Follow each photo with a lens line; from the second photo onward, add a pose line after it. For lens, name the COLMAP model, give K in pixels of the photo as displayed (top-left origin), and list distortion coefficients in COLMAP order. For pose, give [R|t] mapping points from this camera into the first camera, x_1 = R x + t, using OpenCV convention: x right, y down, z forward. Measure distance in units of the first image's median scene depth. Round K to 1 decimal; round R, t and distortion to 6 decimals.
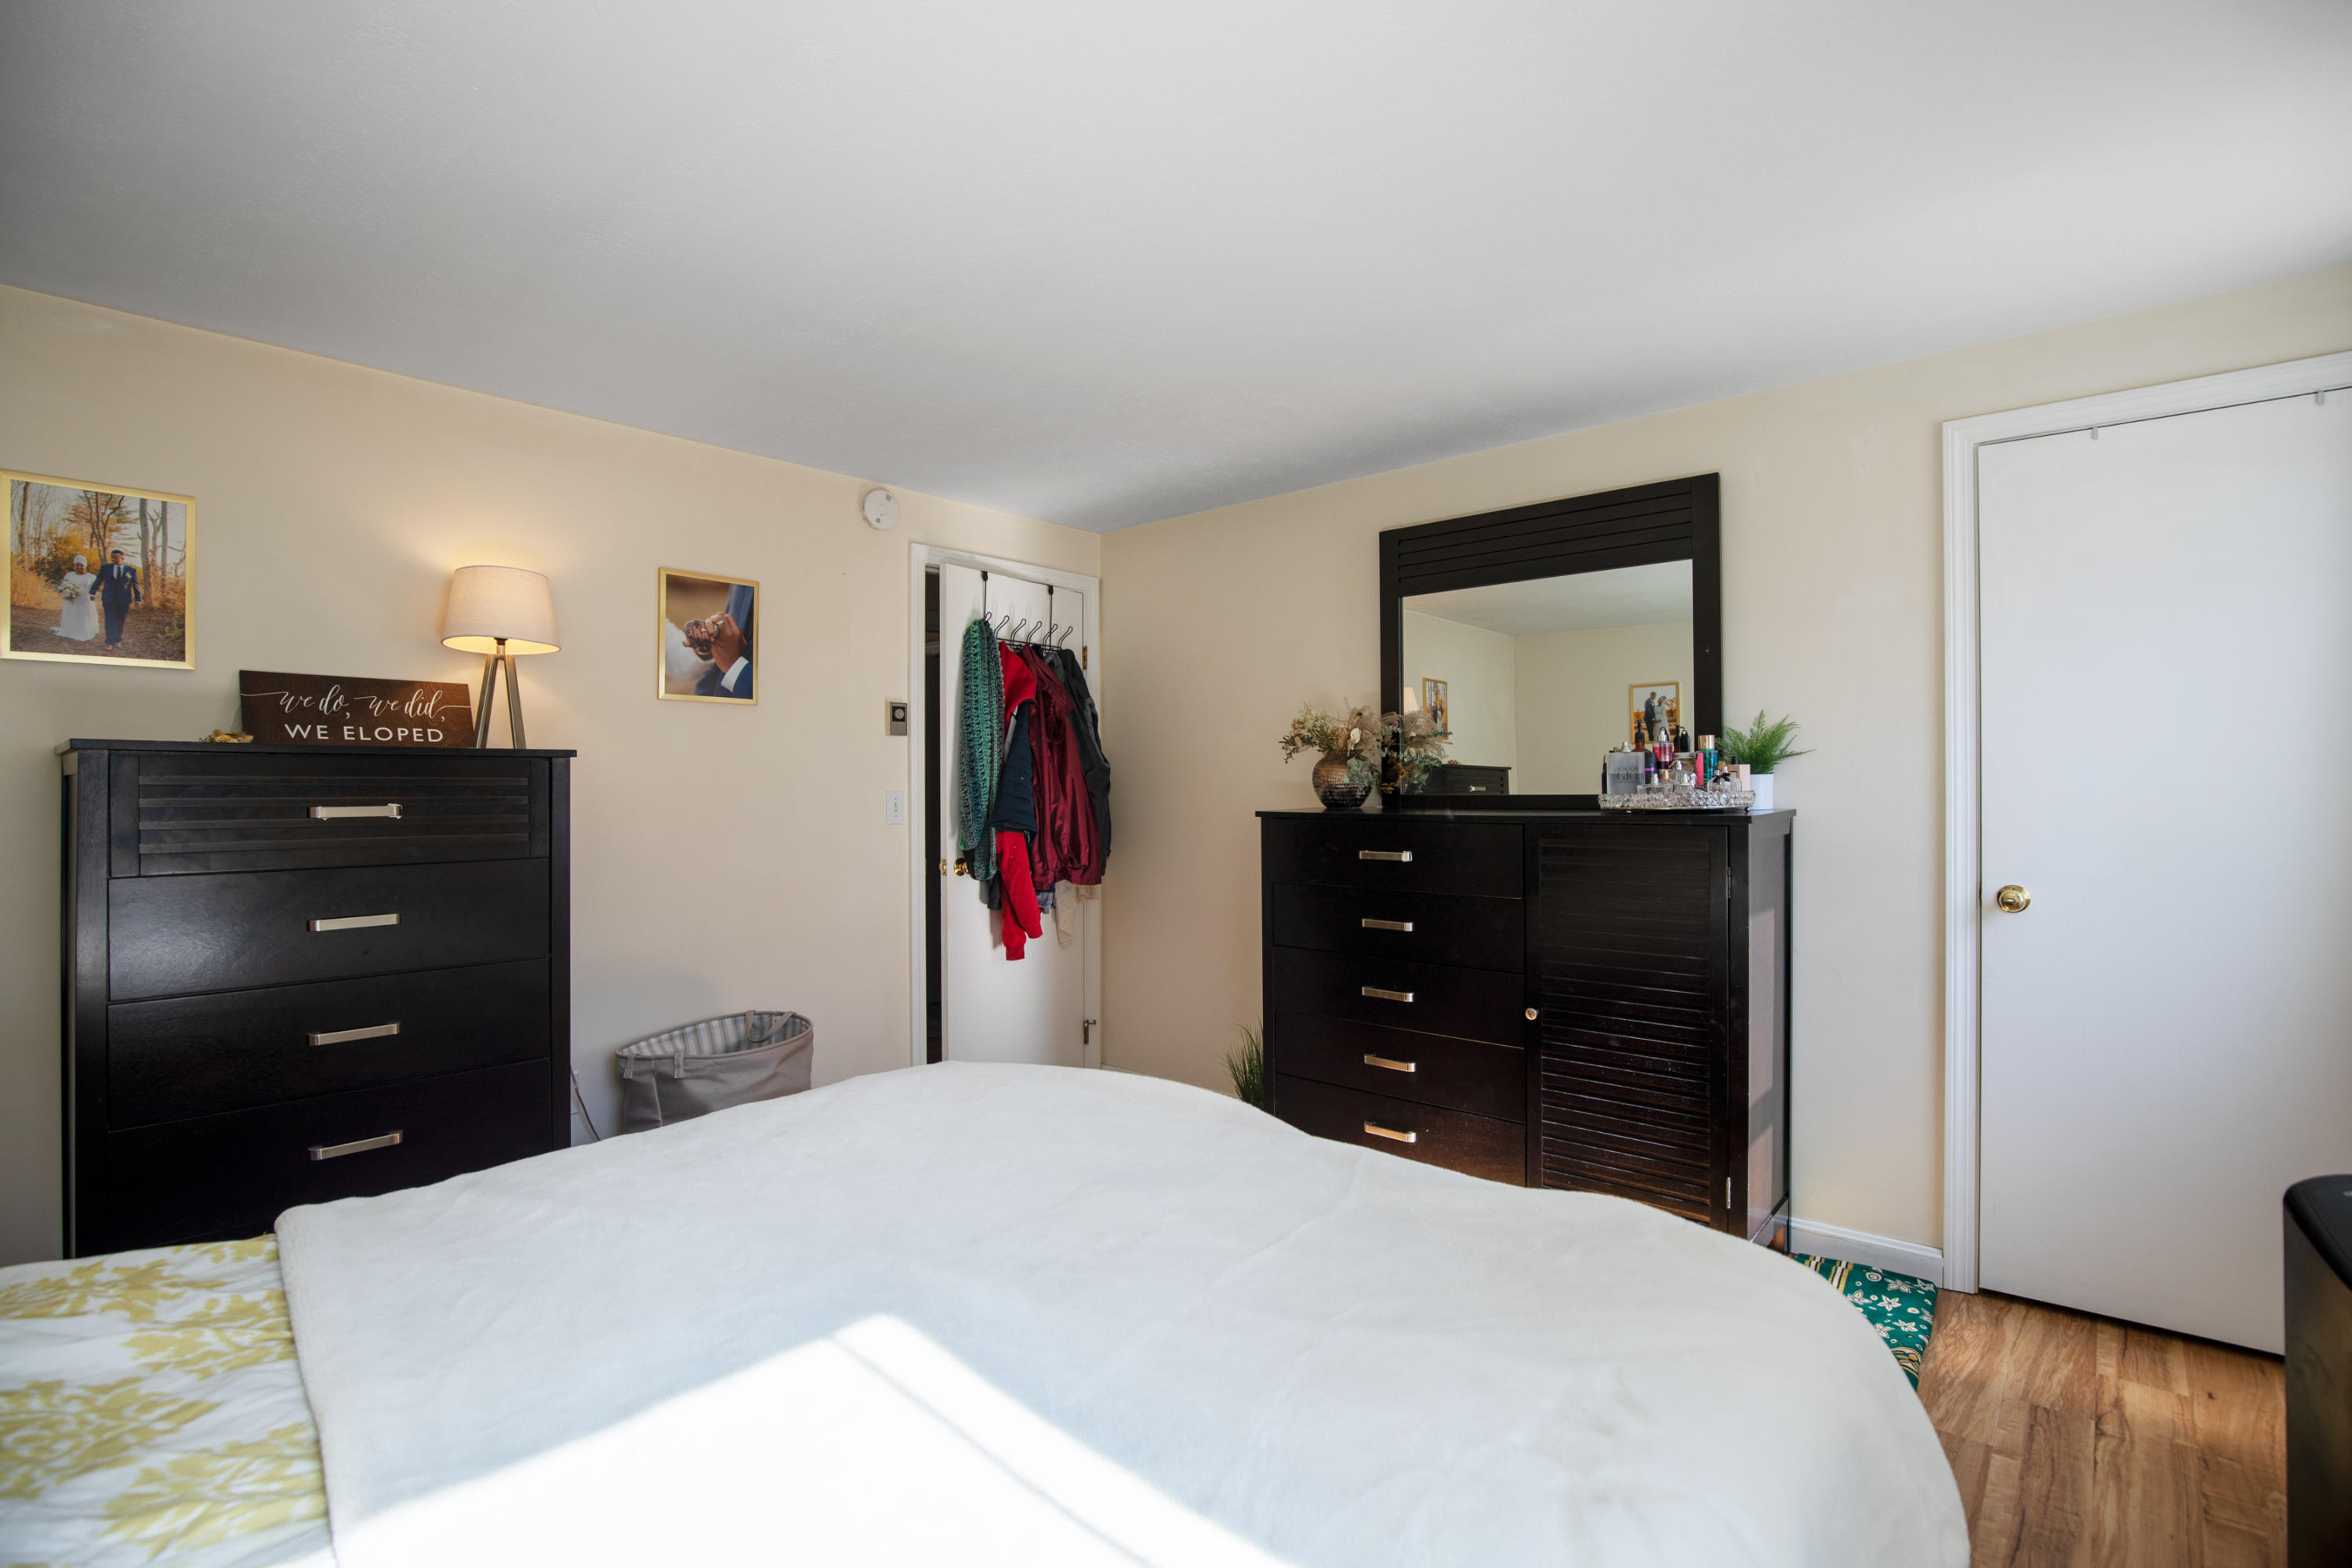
lens RADIAL K [[1160.6, 0, 1176.0], [0, 1160.6, 784.0], [0, 0, 1]] dist [-0.001743, -0.000651]
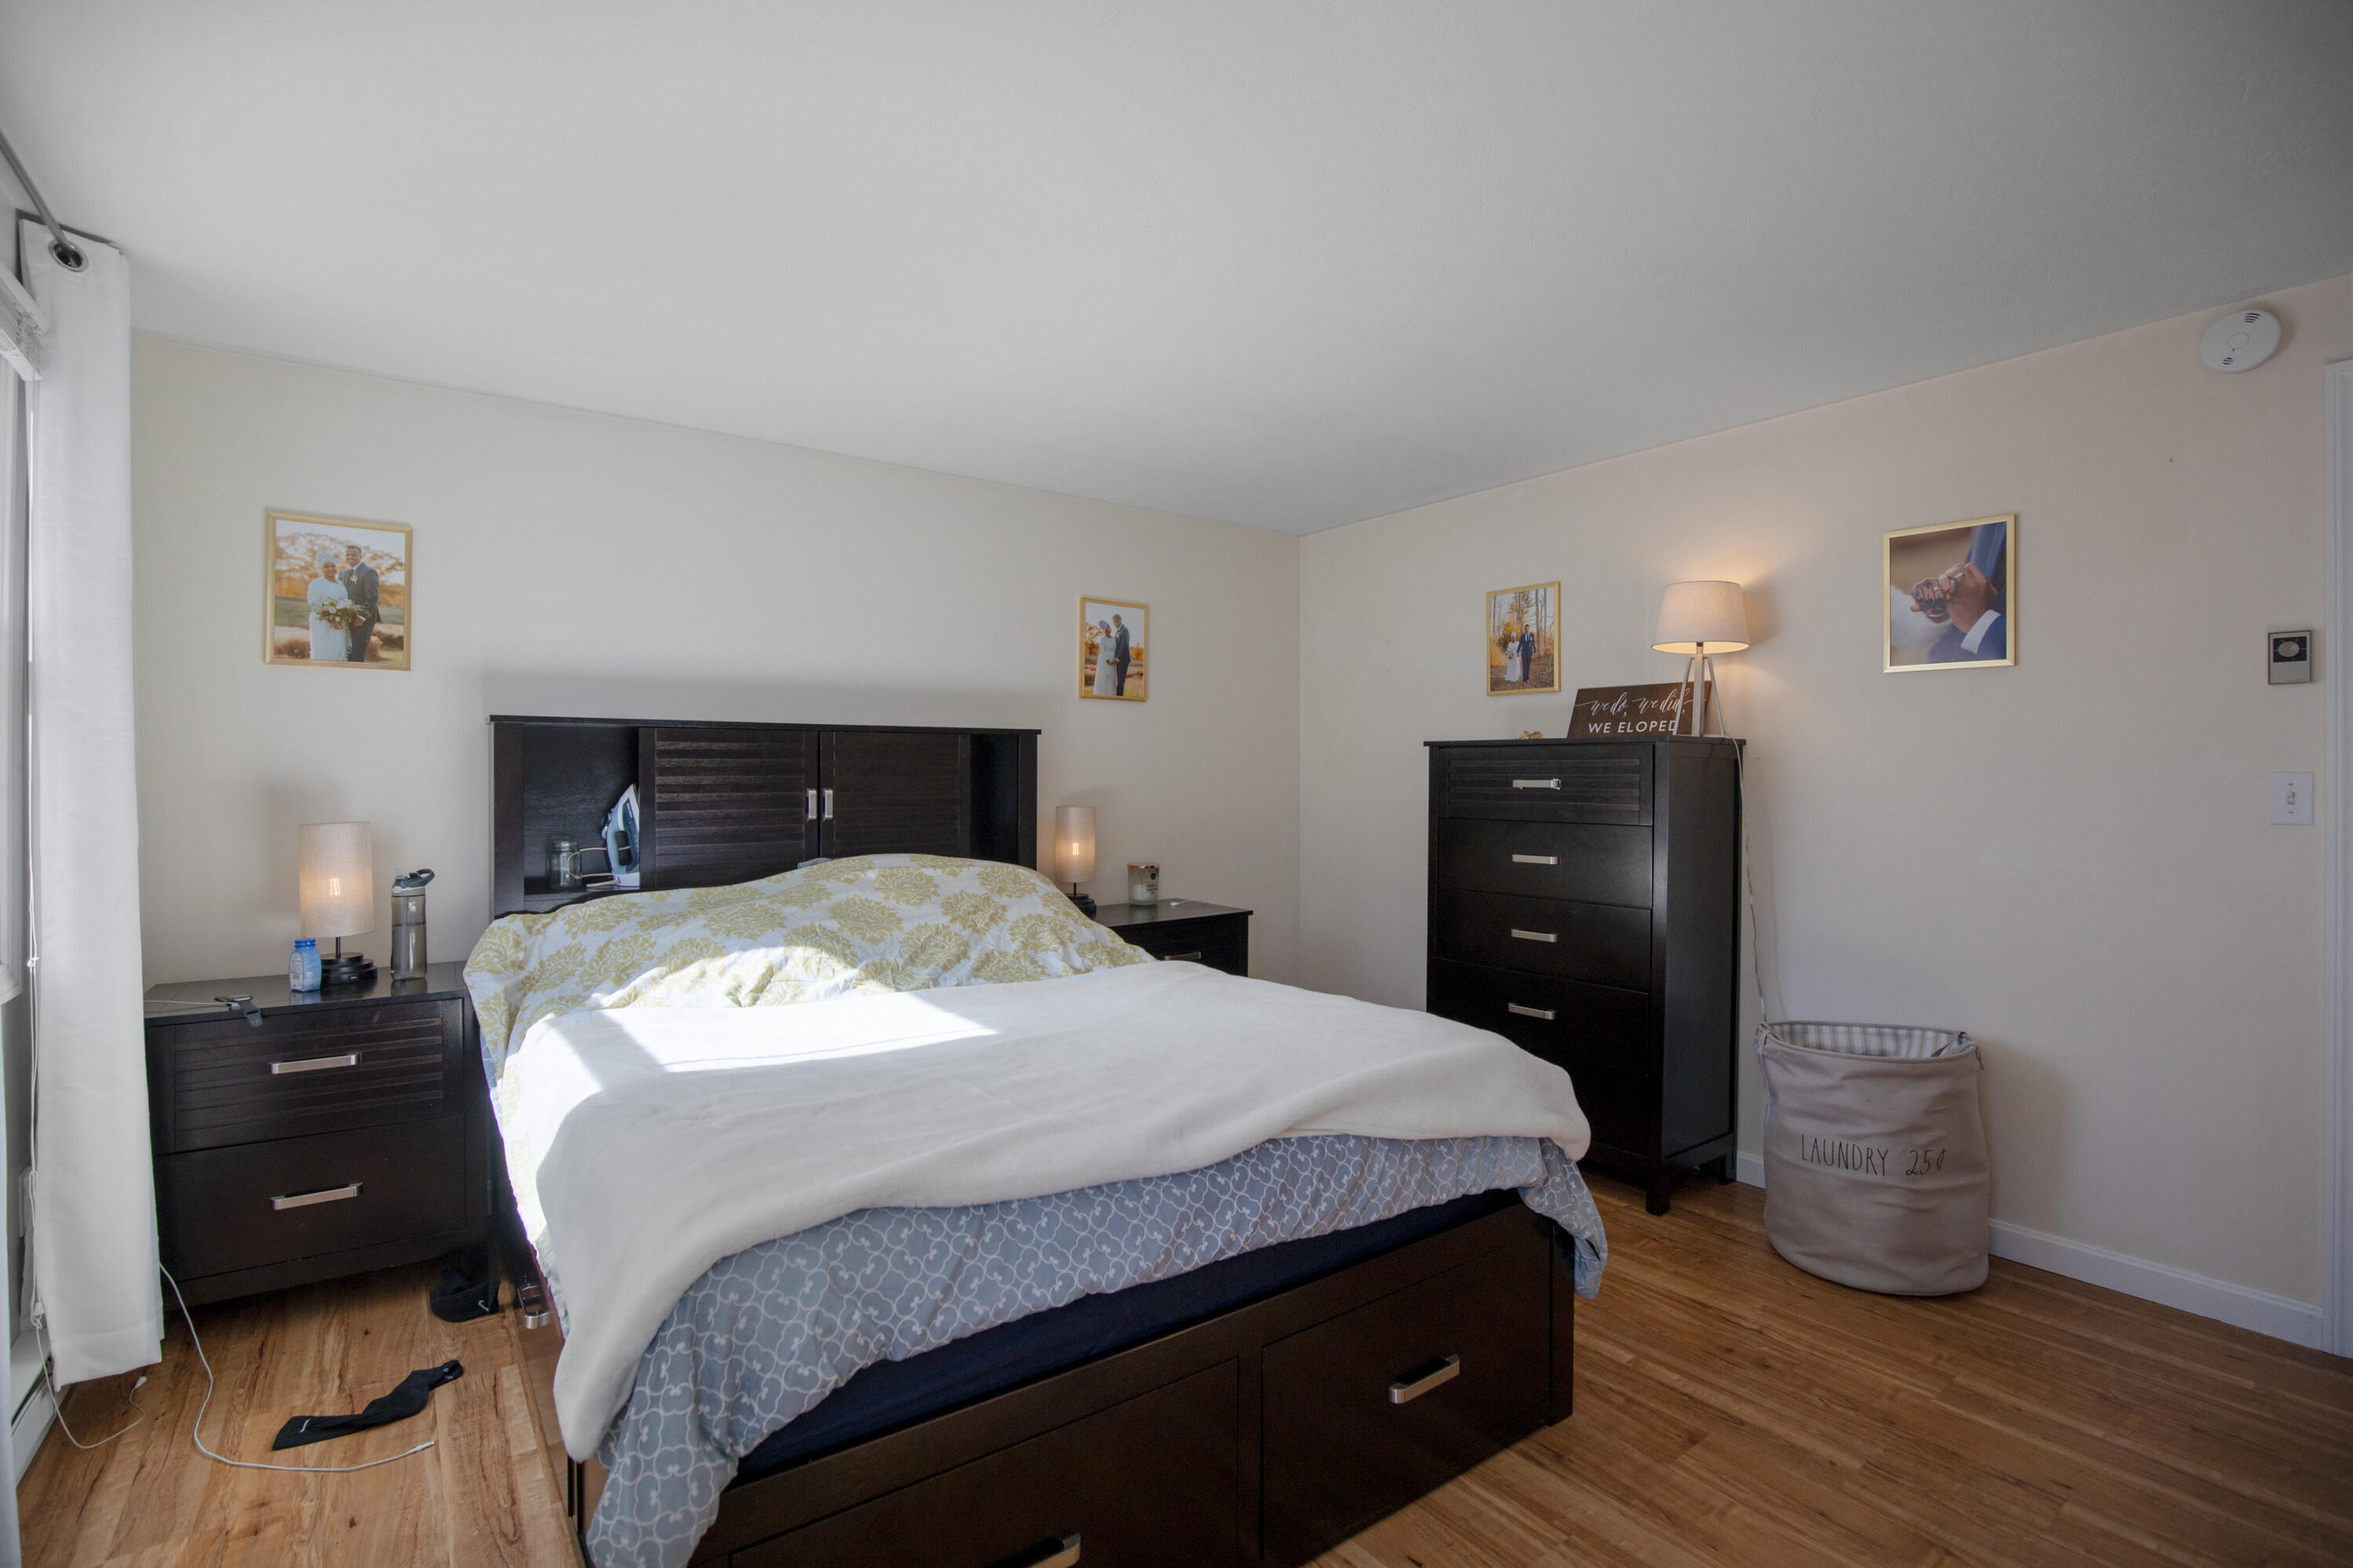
lens RADIAL K [[1083.6, 0, 1169.0], [0, 1083.6, 776.7], [0, 0, 1]] dist [-0.022361, 0.000040]
pose [[-0.215889, 0.005374, -0.976403, 0.578140], [0.001481, 0.999986, 0.005176, 0.006052], [0.976417, -0.000329, -0.215893, 0.678478]]
